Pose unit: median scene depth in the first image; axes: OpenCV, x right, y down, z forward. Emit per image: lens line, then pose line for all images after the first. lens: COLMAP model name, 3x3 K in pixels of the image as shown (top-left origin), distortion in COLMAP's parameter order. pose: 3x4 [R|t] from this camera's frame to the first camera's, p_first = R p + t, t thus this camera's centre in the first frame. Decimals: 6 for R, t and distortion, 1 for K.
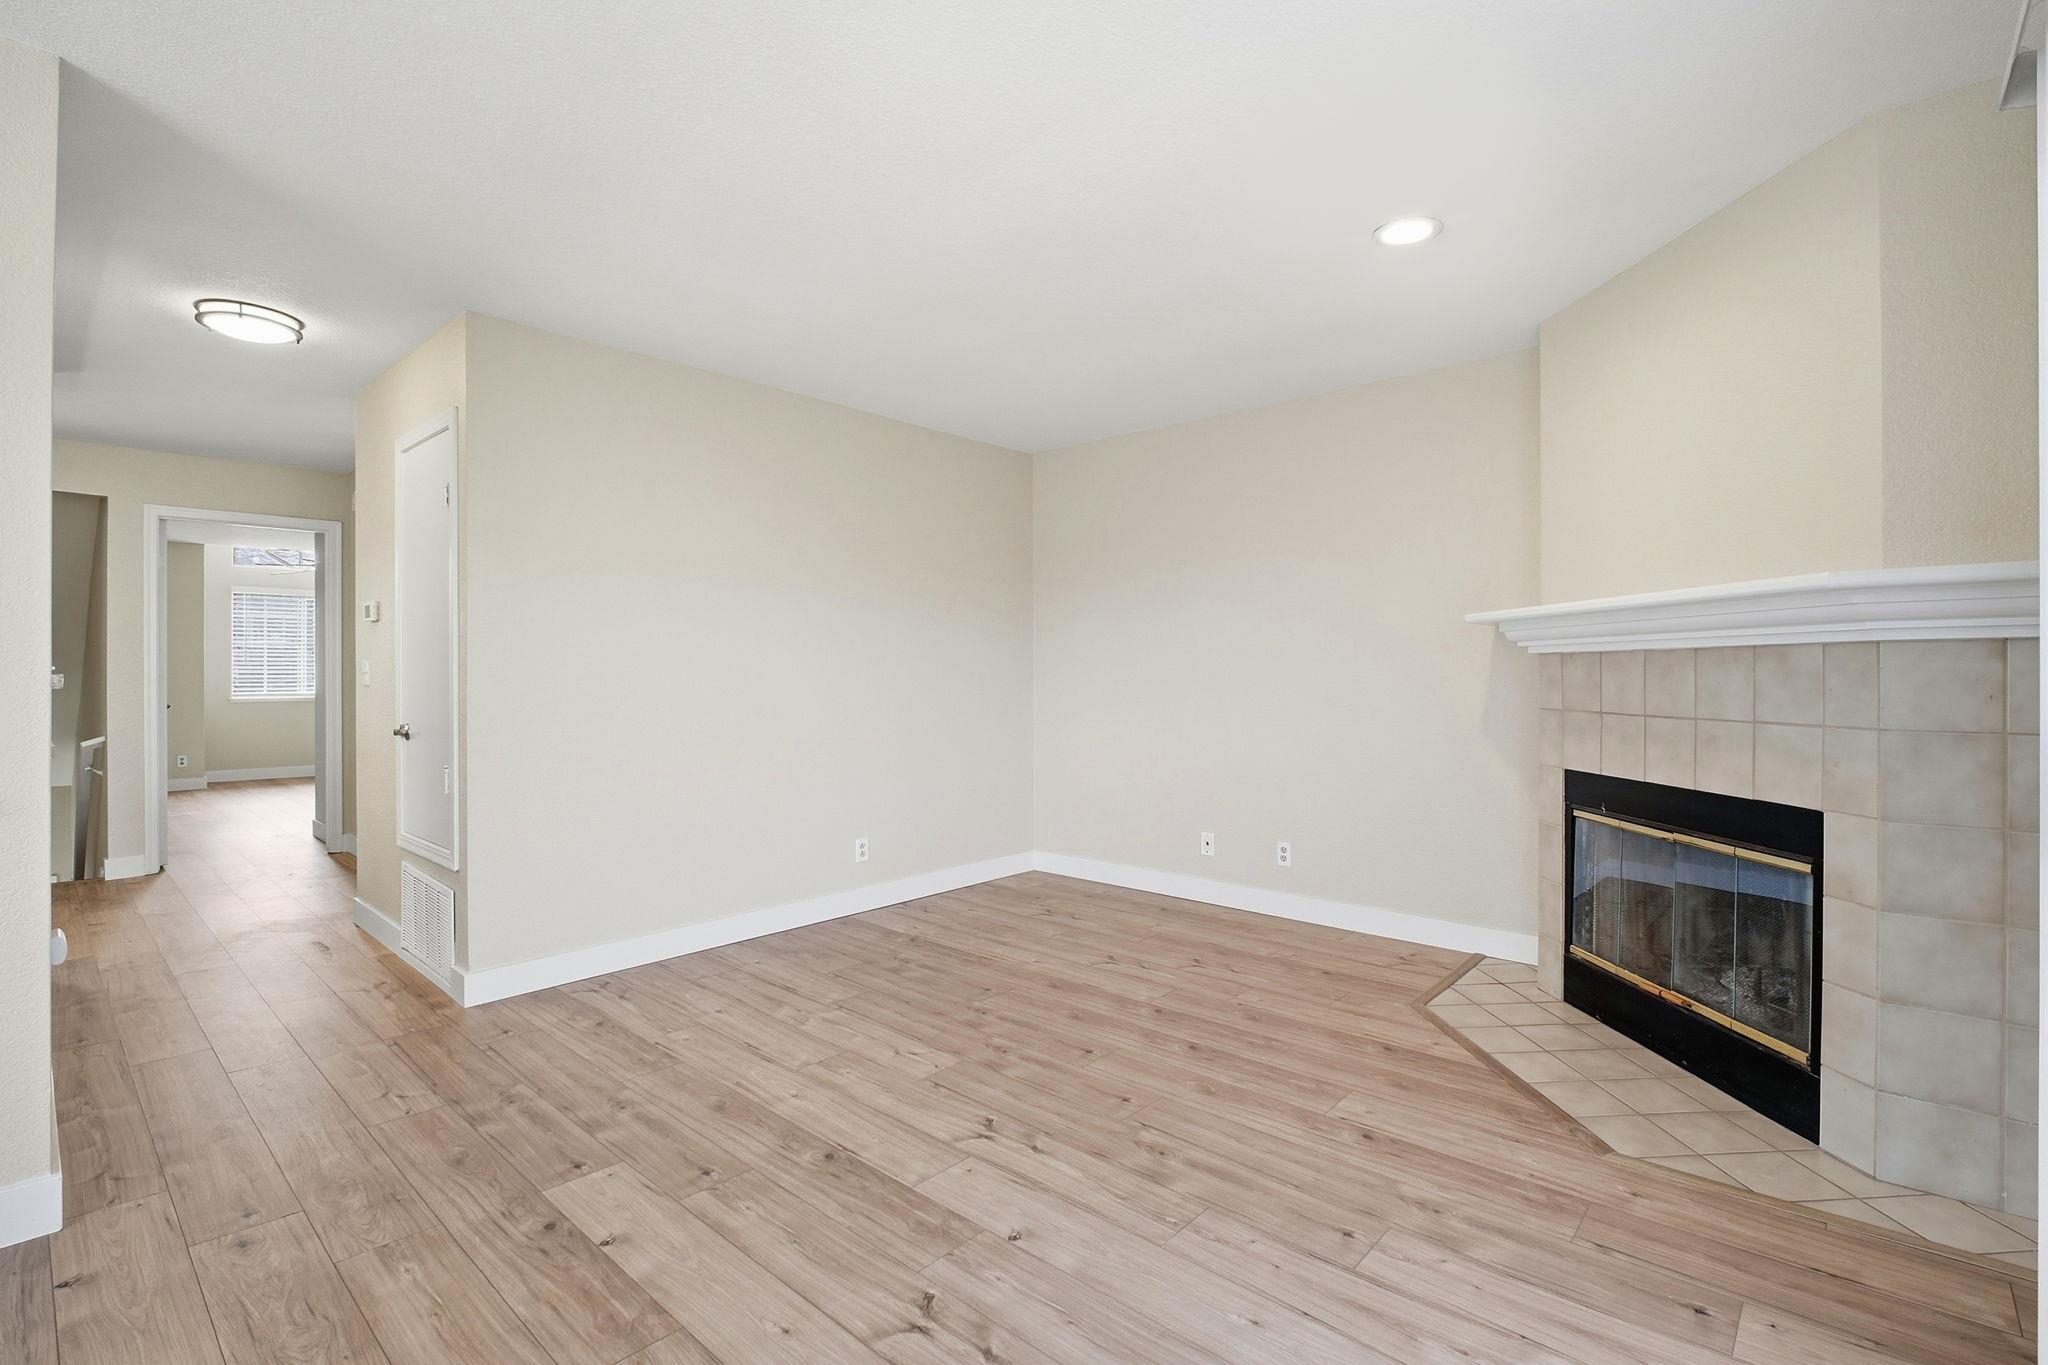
lens RADIAL K [[935.5, 0, 1034.6], [0, 935.5, 673.0], [0, 0, 1]] dist [0.001971, -0.008475]
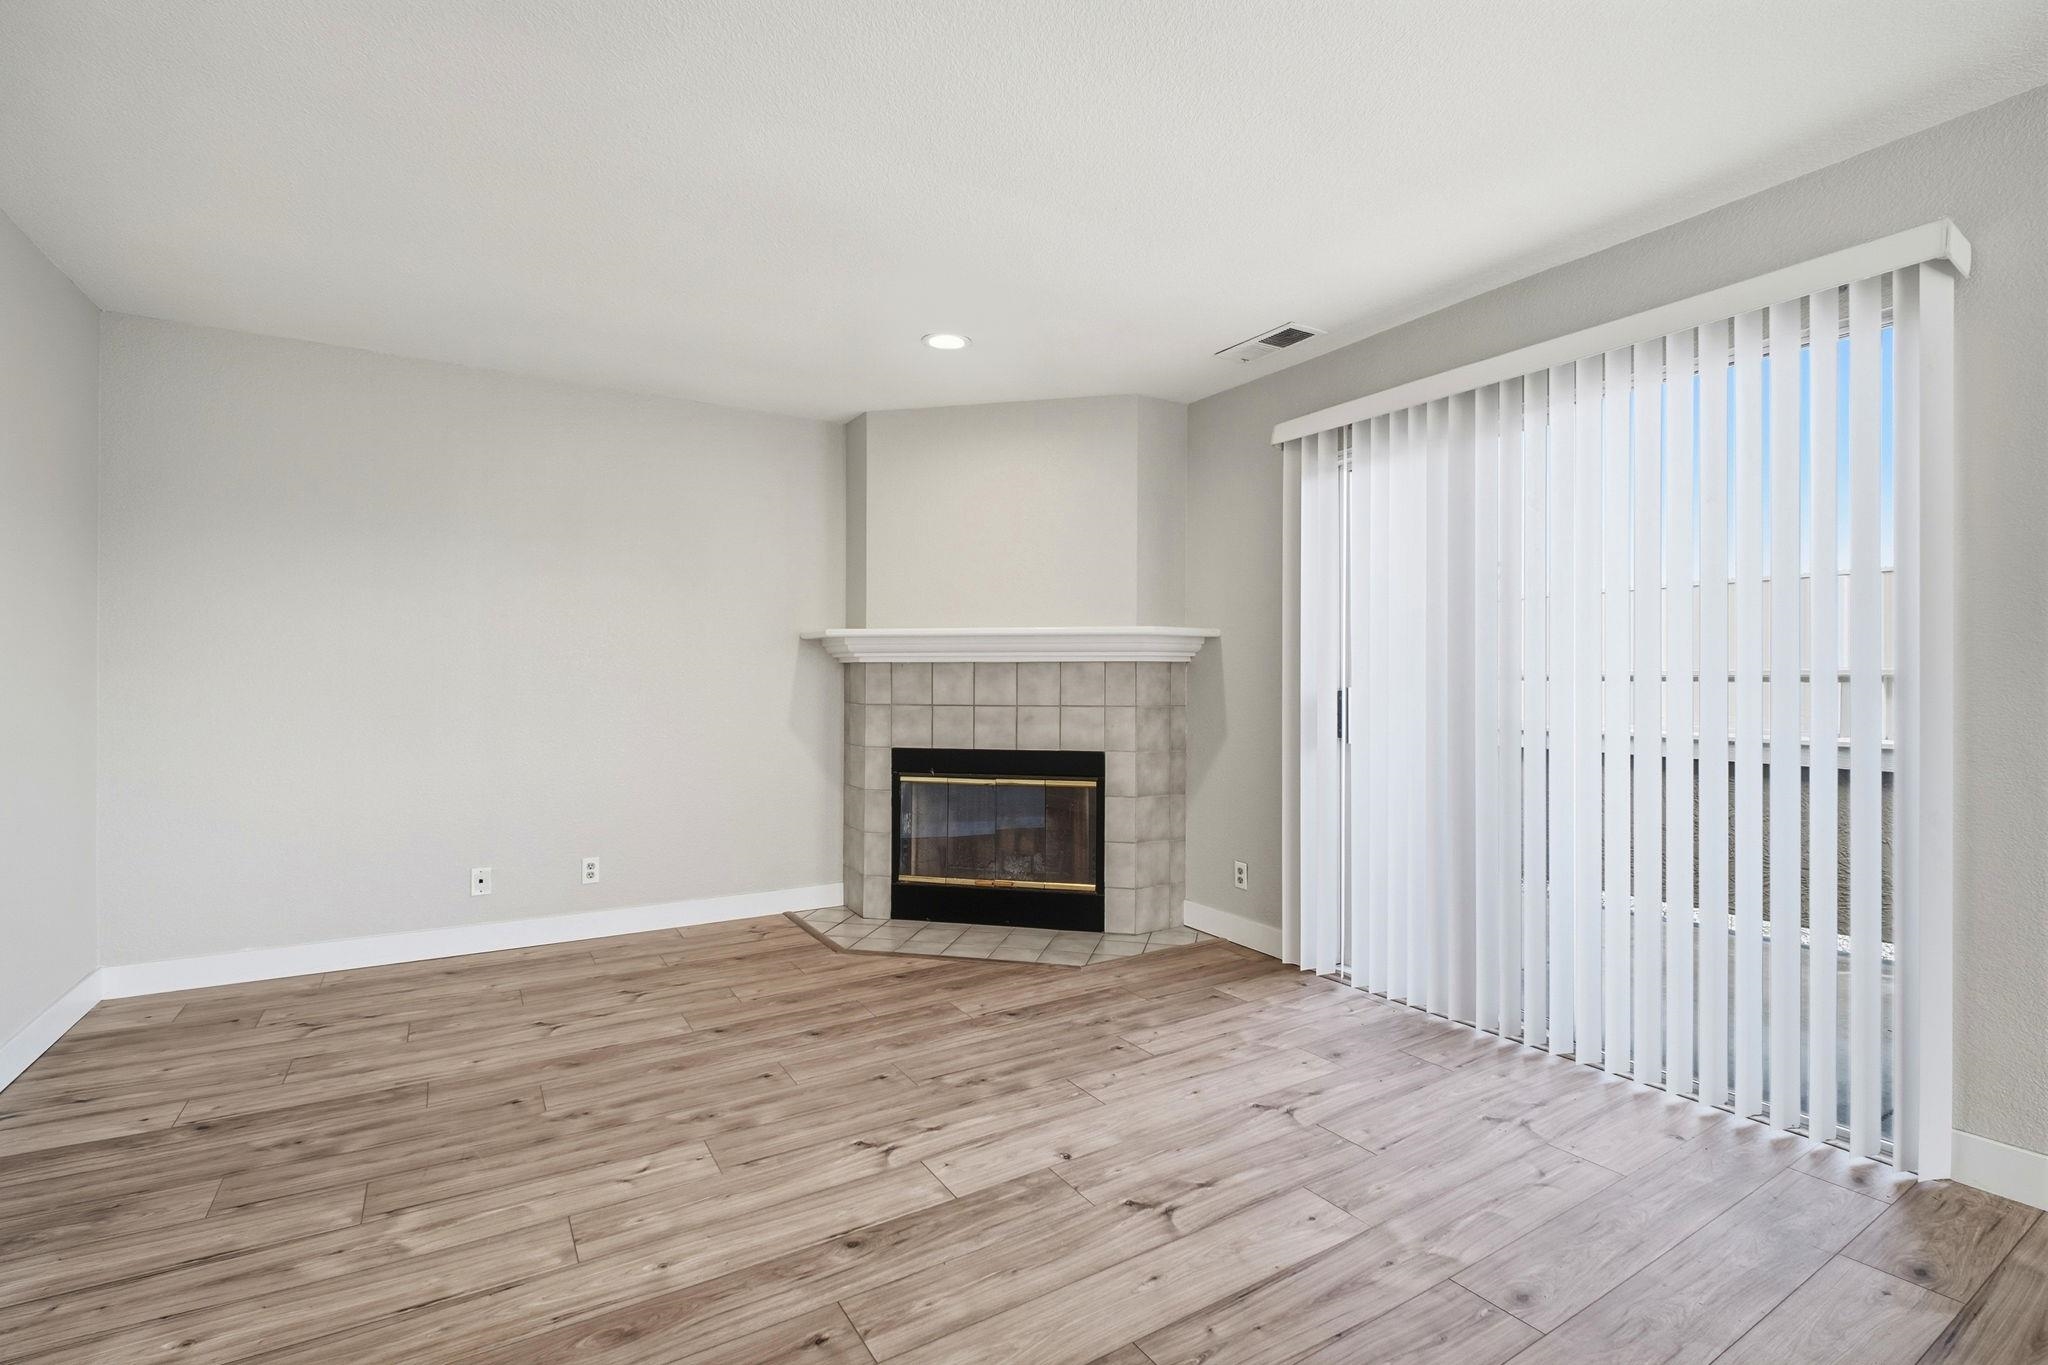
lens RADIAL K [[933.1, 0, 1039.0], [0, 933.1, 677.5], [0, 0, 1]] dist [0.003008, -0.008558]
pose [[0.276858, 0.004410, 0.960901, -0.845318], [-0.001307, 0.999990, -0.004213, 0.006834], [-0.960910, -0.000090, 0.276861, 0.519322]]
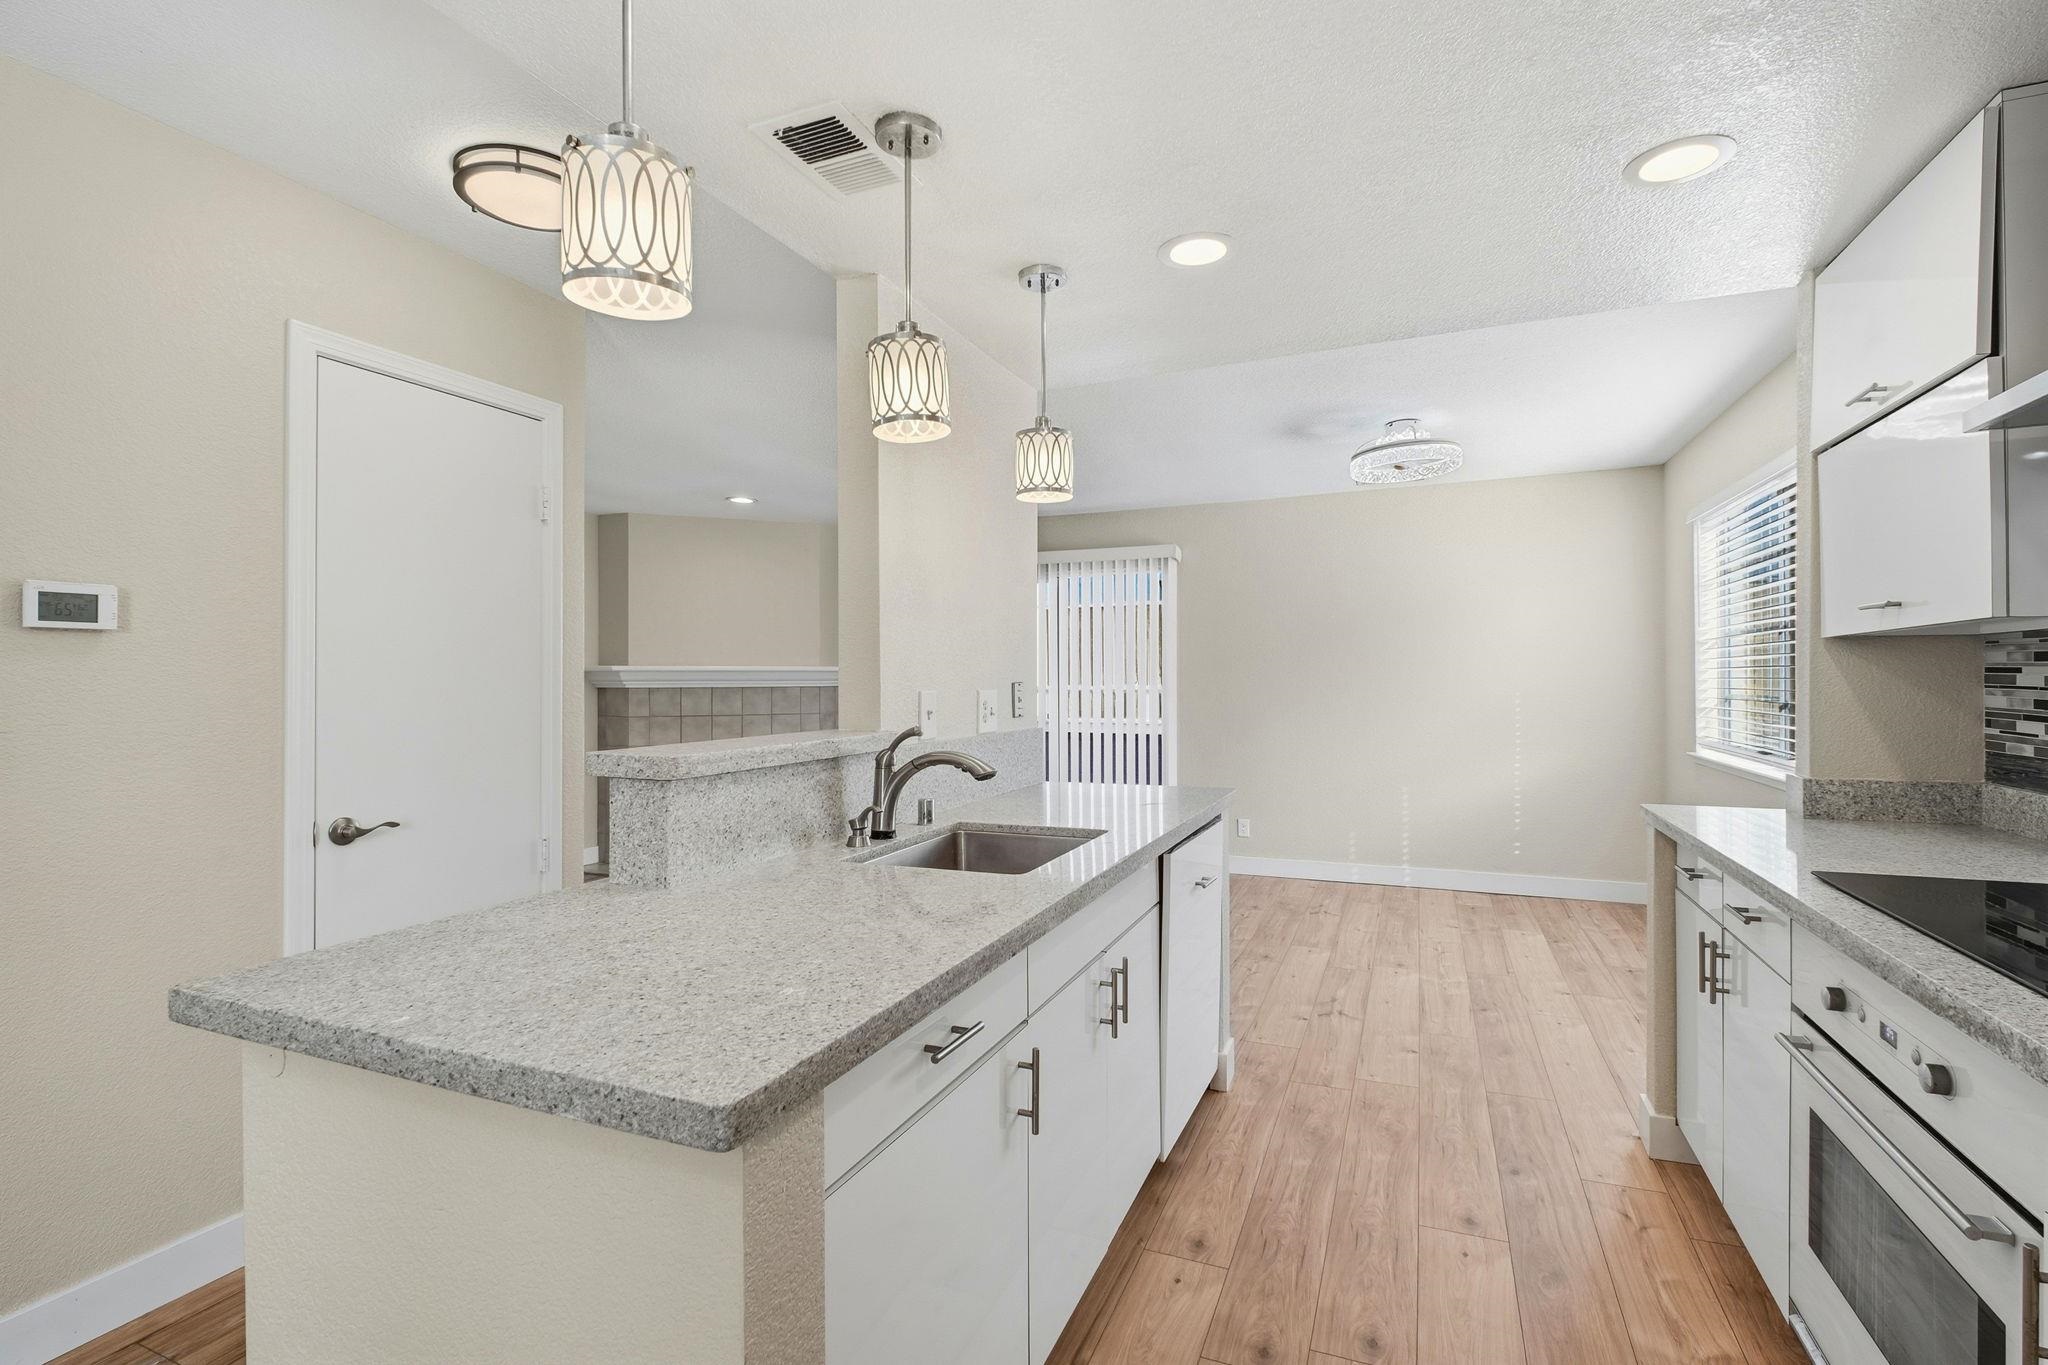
lens RADIAL K [[935.5, 0, 1034.6], [0, 935.5, 673.0], [0, 0, 1]] dist [0.001971, -0.008475]
pose [[-0.331905, 0.007235, 0.943285, -1.961428], [0.005435, 0.999969, -0.005757, -0.046600], [-0.943297, 0.003216, -0.331934, 1.103518]]
